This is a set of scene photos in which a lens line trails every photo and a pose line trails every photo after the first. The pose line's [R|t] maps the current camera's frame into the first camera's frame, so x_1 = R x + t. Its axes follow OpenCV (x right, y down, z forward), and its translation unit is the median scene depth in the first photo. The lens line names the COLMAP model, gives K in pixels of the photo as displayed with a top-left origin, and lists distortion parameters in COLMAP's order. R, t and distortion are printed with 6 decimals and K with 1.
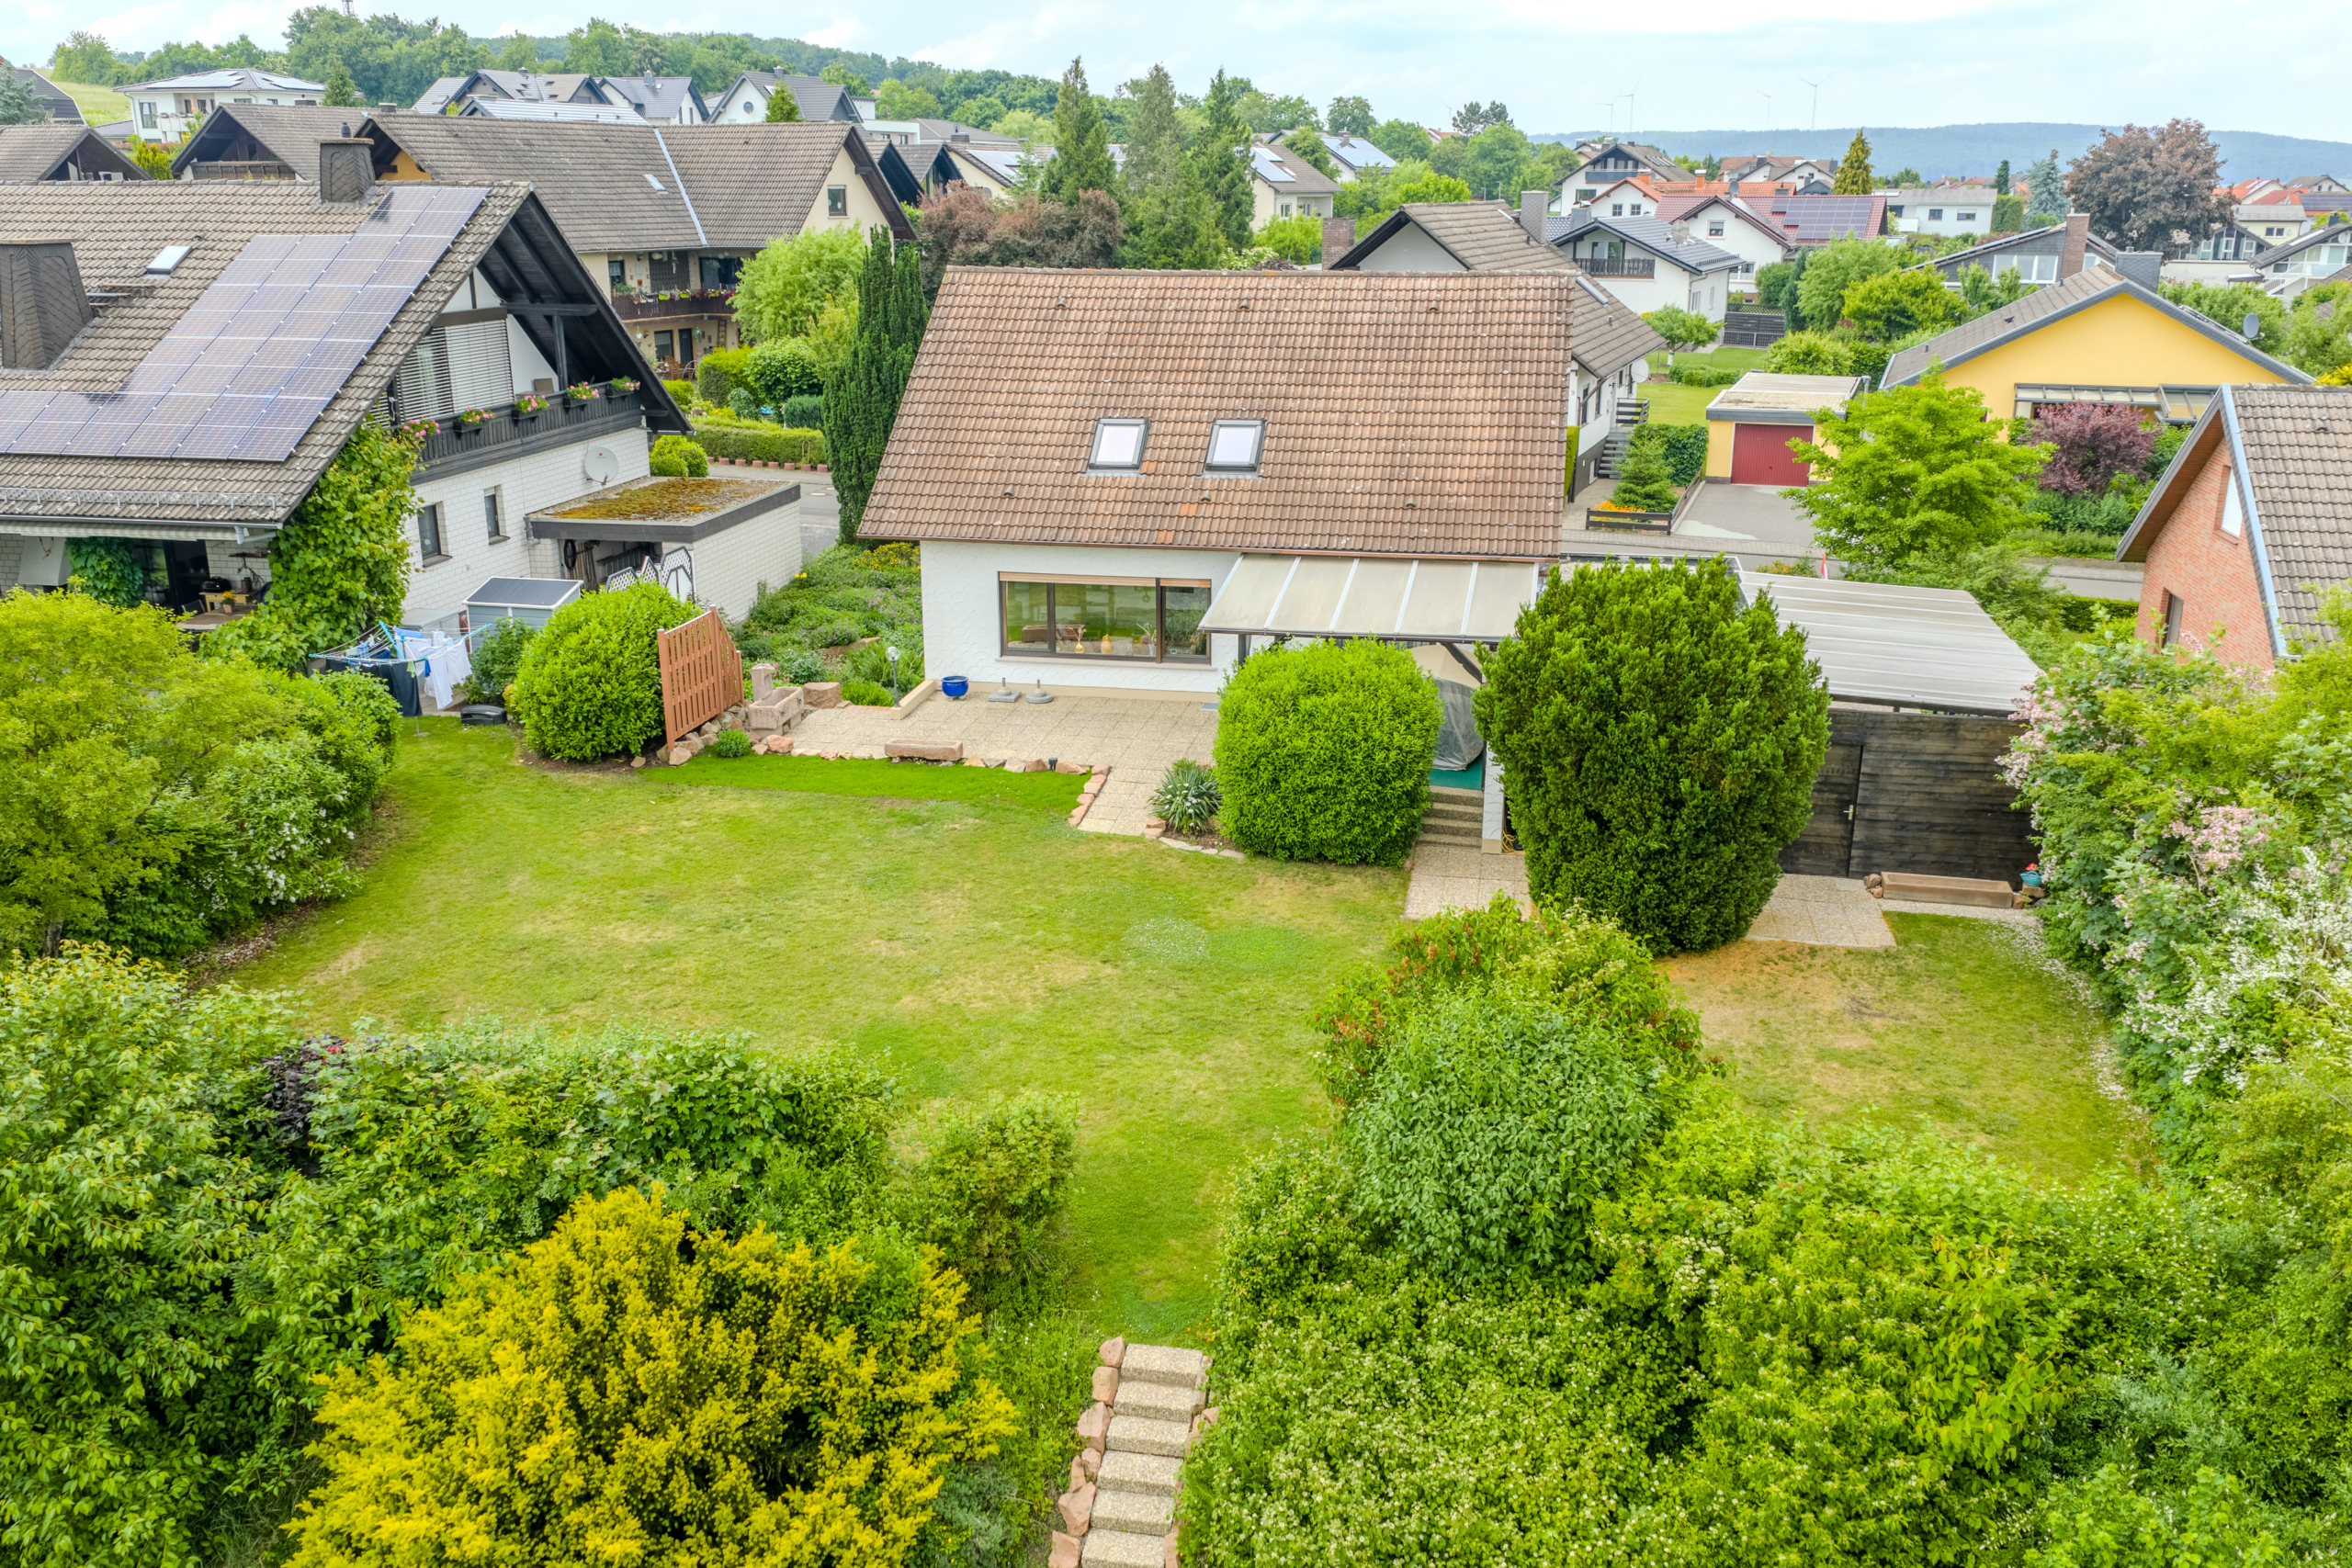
lens RADIAL K [[1929.7, 0, 1176.0], [0, 1929.7, 784.0], [0, 0, 1]] dist [0.012944, -0.001935]
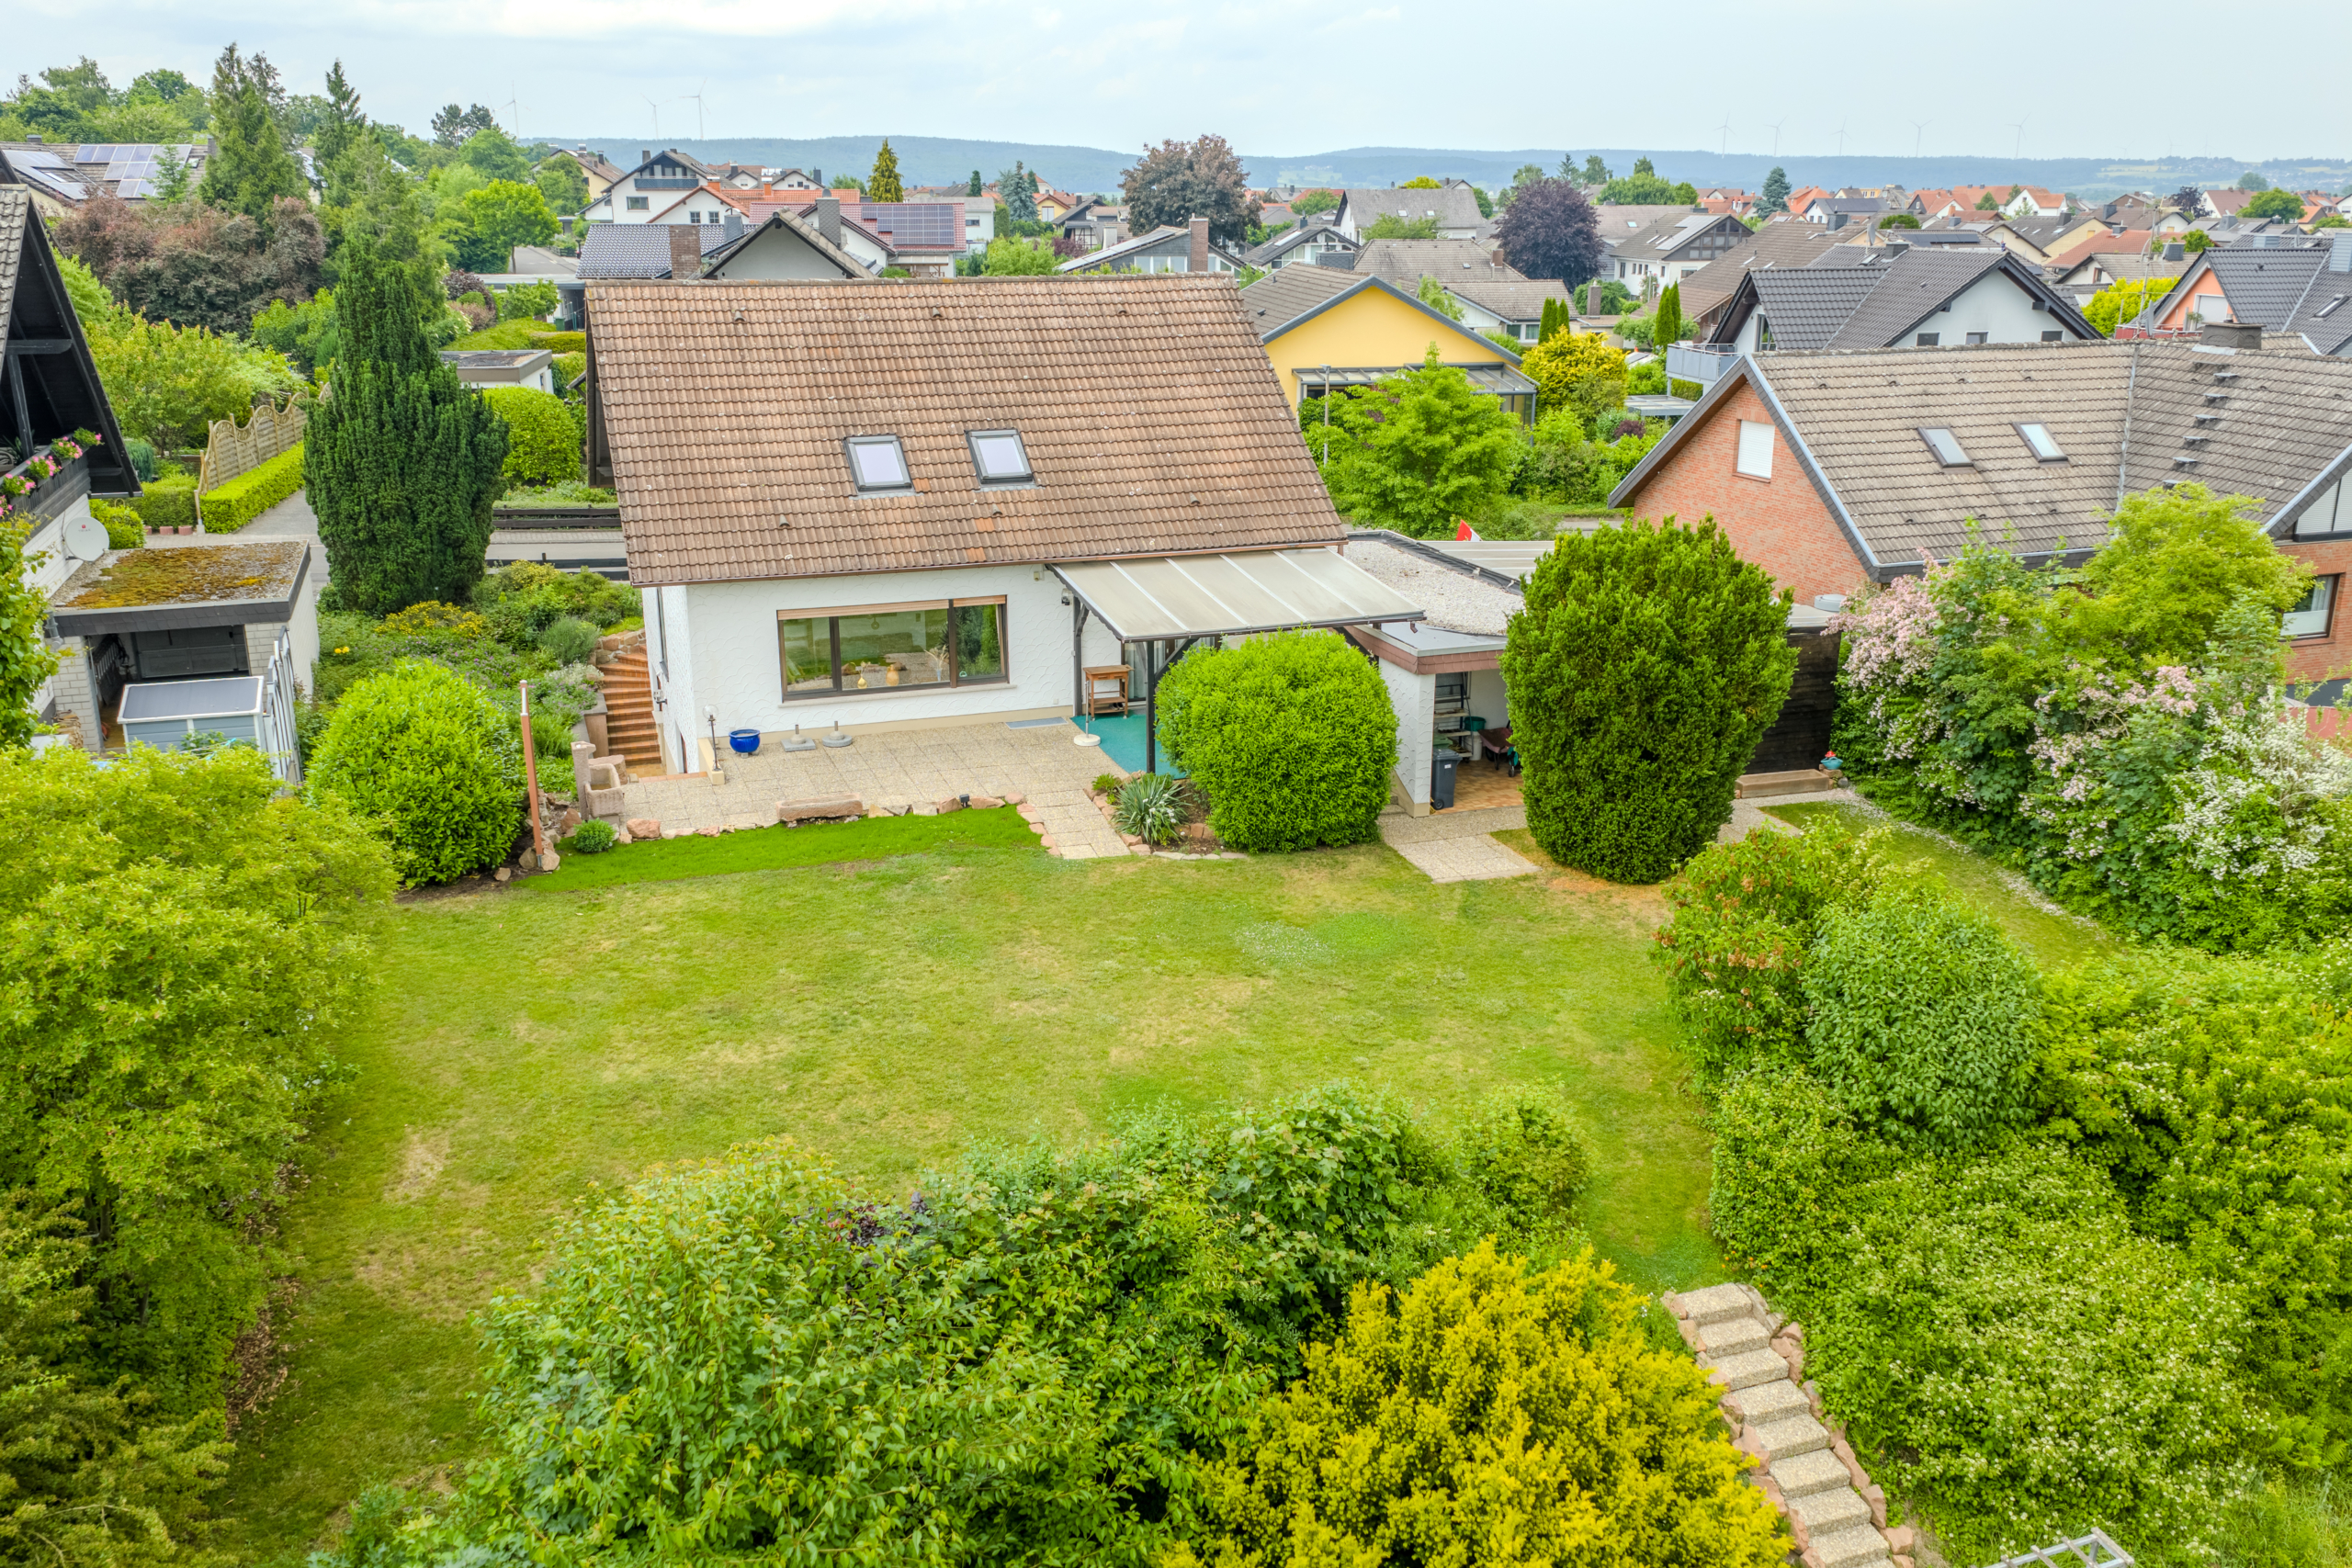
lens RADIAL K [[1929.7, 0, 1176.0], [0, 1929.7, 784.0], [0, 0, 1]] dist [0.012944, -0.001935]
pose [[0.864217, -0.148016, 0.480854, -0.391106], [0.149806, 0.988099, 0.034916, -0.033018], [-0.480300, 0.041860, 0.876105, 0.110550]]
